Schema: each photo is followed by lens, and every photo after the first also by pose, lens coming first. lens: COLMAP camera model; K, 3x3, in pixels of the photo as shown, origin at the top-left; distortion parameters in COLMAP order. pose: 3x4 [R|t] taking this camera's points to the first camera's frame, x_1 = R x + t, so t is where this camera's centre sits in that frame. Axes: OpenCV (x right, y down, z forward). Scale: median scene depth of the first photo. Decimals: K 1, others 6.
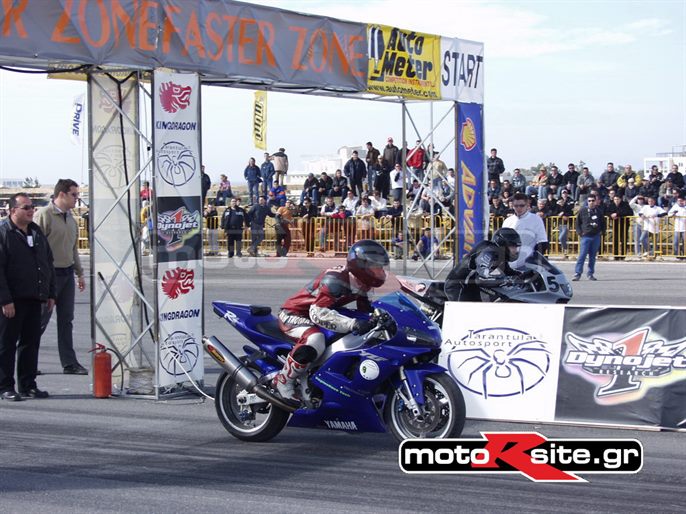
lens RADIAL K [[1754.3, 0, 339.0], [0, 1754.3, 252.4], [0, 0, 1]] dist [0.061319, 0.000000]
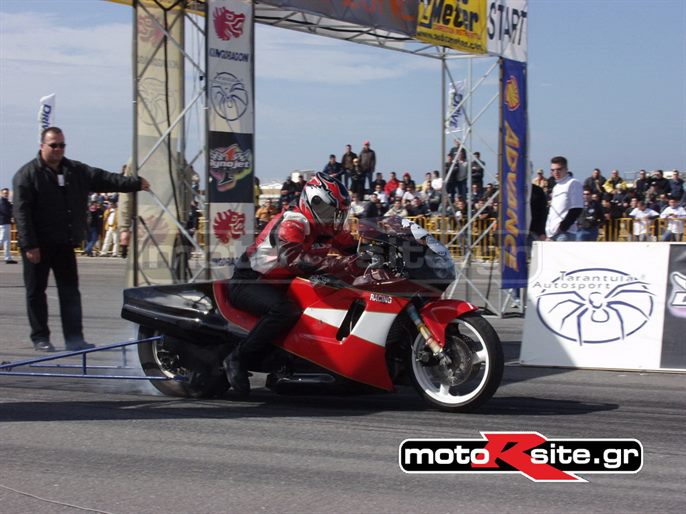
lens RADIAL K [[1754.3, 0, 332.0], [0, 1754.3, 258.2], [0, 0, 1]] dist [0.061319, 0.000000]
pose [[0.999612, 0.009824, 0.026055, -0.056403], [-0.009508, 0.999880, -0.012196, 0.040742], [-0.026172, 0.011943, 0.999586, 0.073945]]
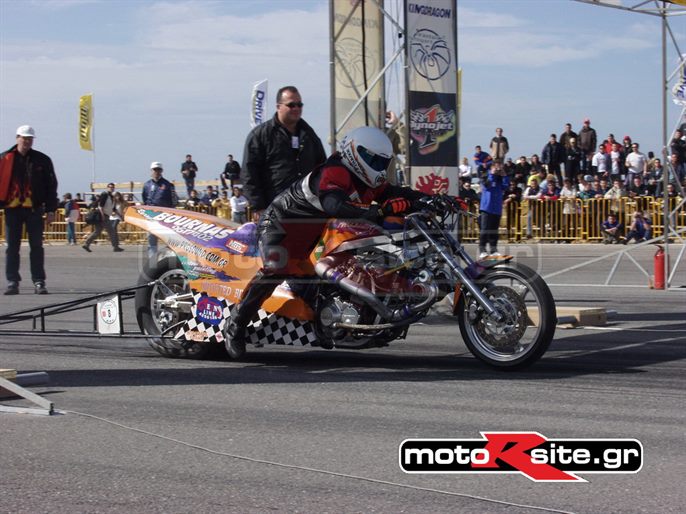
lens RADIAL K [[1809.7, 0, 325.4], [0, 1809.7, 258.9], [0, 0, 1]] dist [0.052078, 0.000000]
pose [[0.994722, -0.003193, -0.102560, -0.047716], [0.002466, 0.999971, -0.007214, 0.052269], [0.102580, 0.006923, 0.994701, 0.090857]]
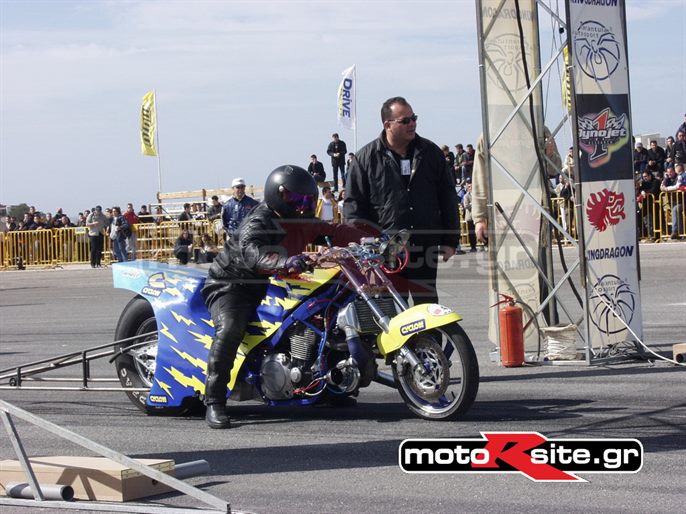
lens RADIAL K [[2074.4, 0, 345.0], [0, 2074.4, 260.7], [0, 0, 1]] dist [0.102013, 0.000000]
pose [[0.989572, -0.046744, -0.136246, -0.074983], [0.045939, 0.998903, -0.009050, 0.038175], [0.136519, 0.002696, 0.990634, 0.099623]]
